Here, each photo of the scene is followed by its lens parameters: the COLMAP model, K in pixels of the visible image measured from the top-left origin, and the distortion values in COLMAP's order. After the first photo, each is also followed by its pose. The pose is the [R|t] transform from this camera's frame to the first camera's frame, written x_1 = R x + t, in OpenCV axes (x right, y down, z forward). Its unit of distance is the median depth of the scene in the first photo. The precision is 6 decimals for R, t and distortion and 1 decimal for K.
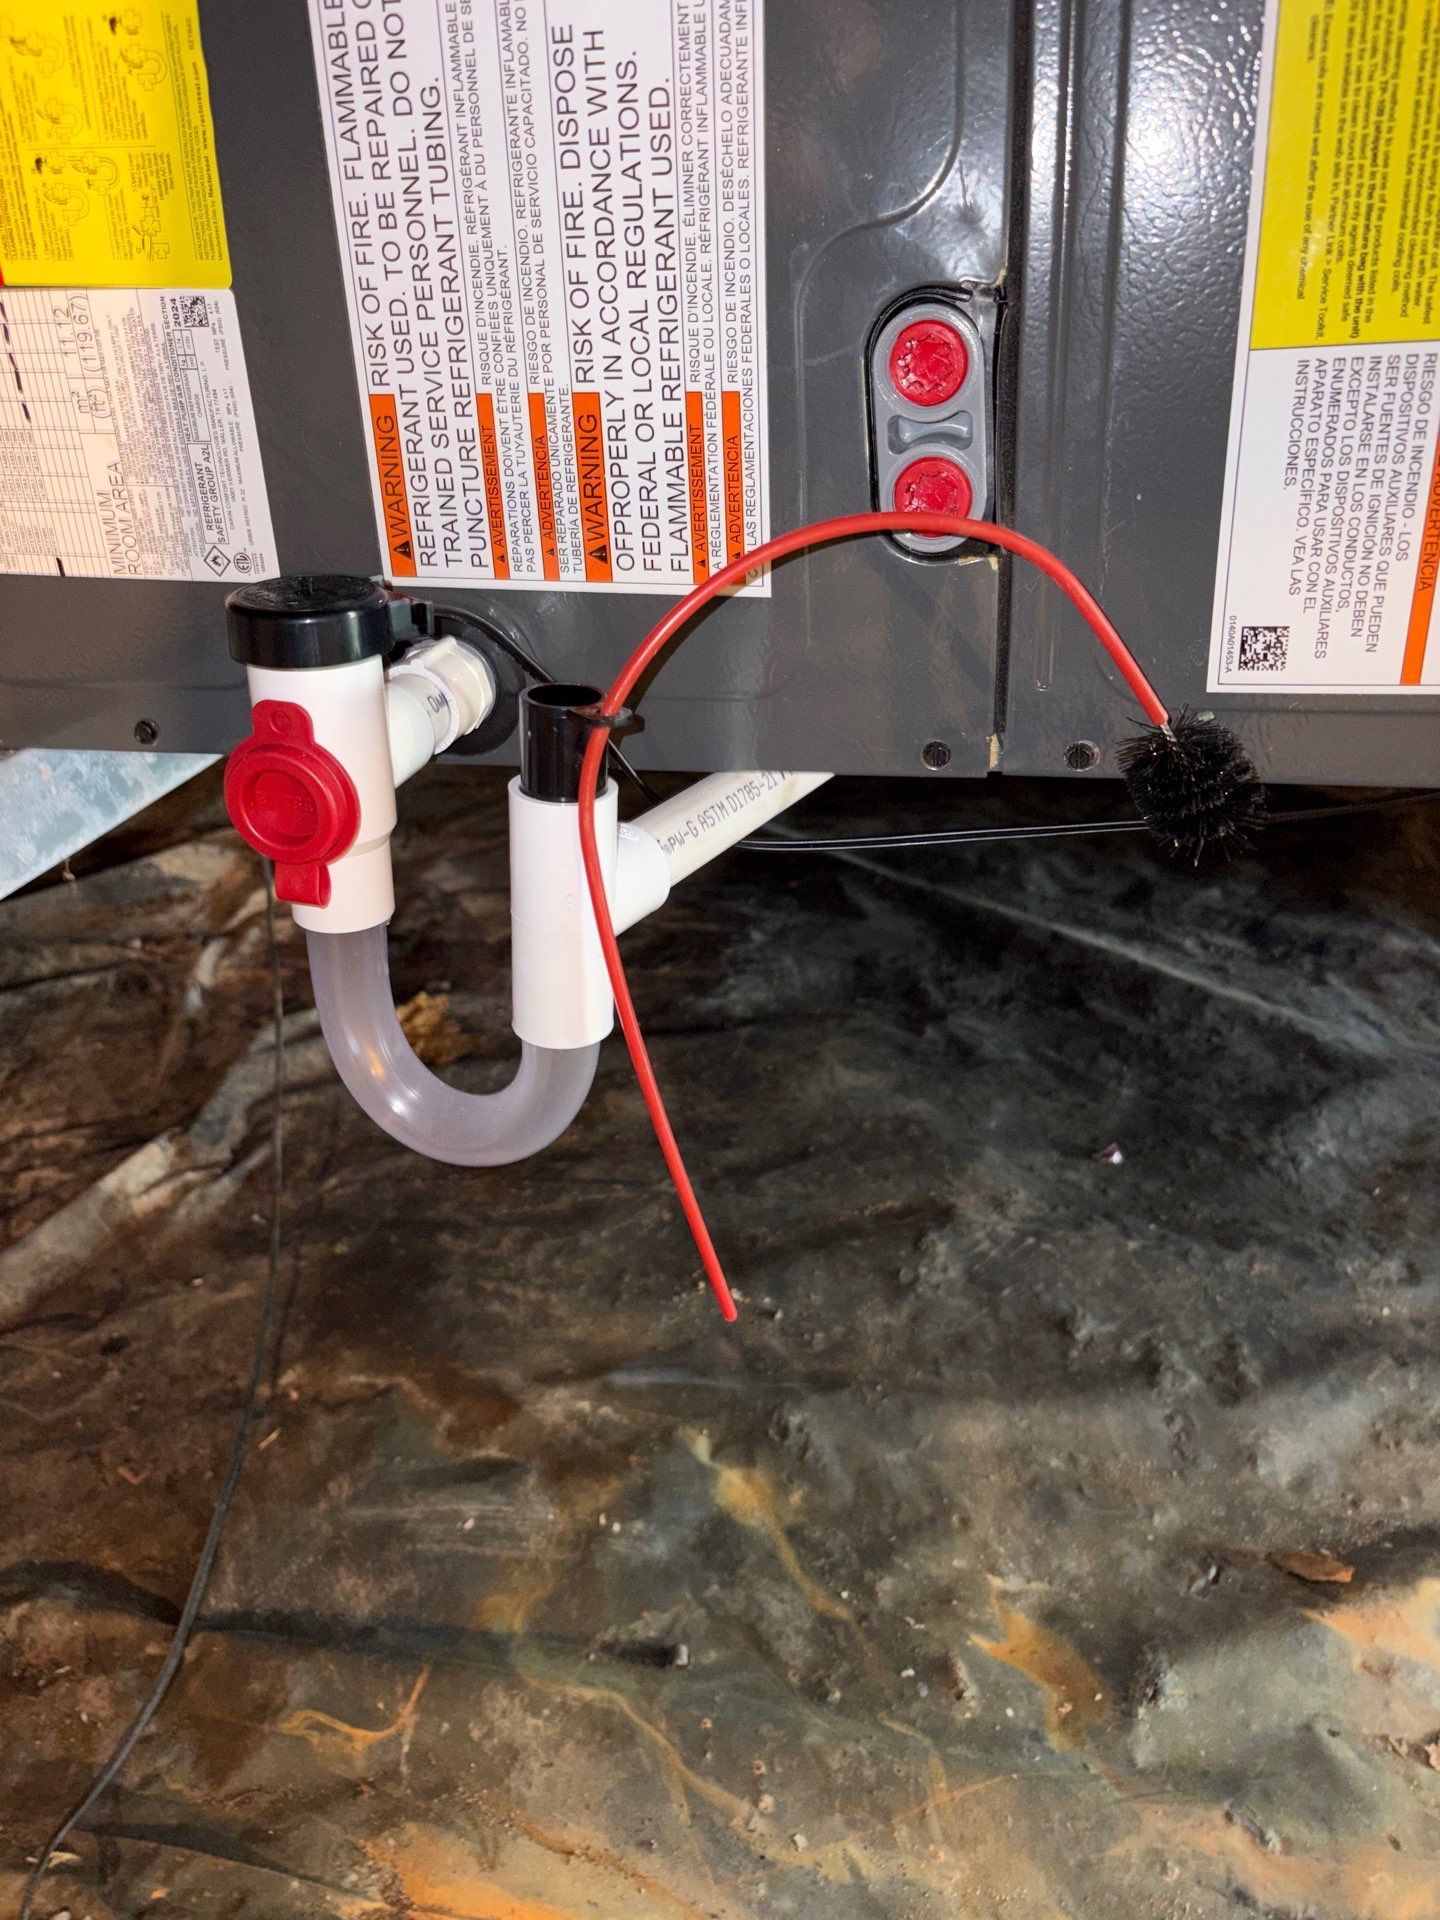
lens RADIAL K [[1439.5, 0, 713.2], [0, 1439.5, 937.9], [0, 0, 1]] dist [0.027464, -0.040630]
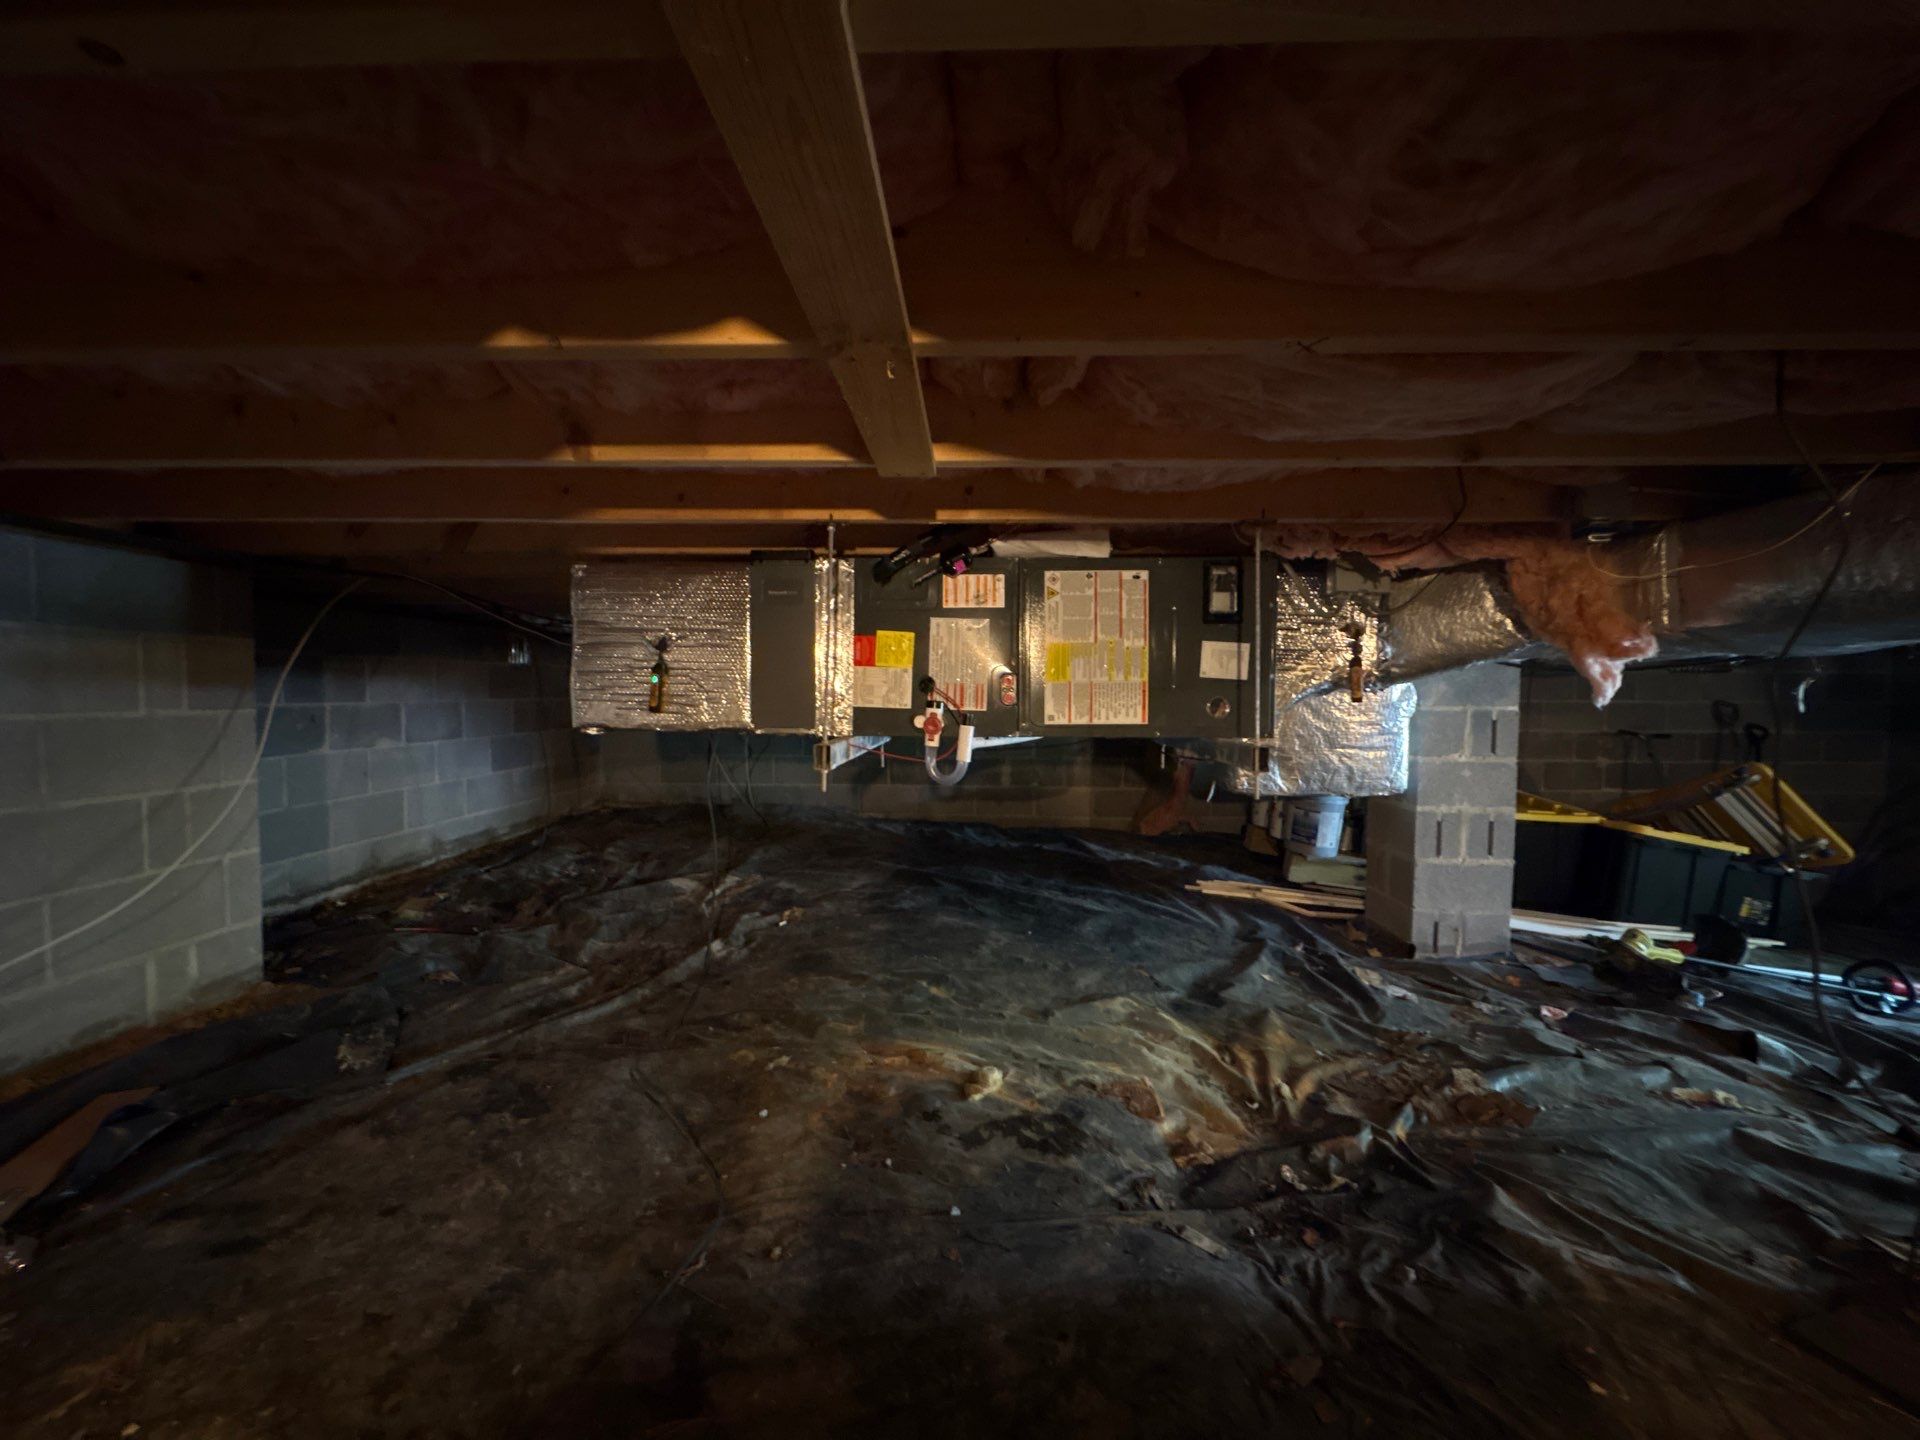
lens RADIAL K [[748.9, 0, 960.0], [0, 748.9, 720.0], [0, 0, 1]] dist [-0.008478, 0.000136]
pose [[0.976172, 0.055194, 0.209863, -0.290562], [0.037919, 0.908846, -0.415405, 0.452656], [-0.213661, 0.413465, 0.885096, -0.756879]]
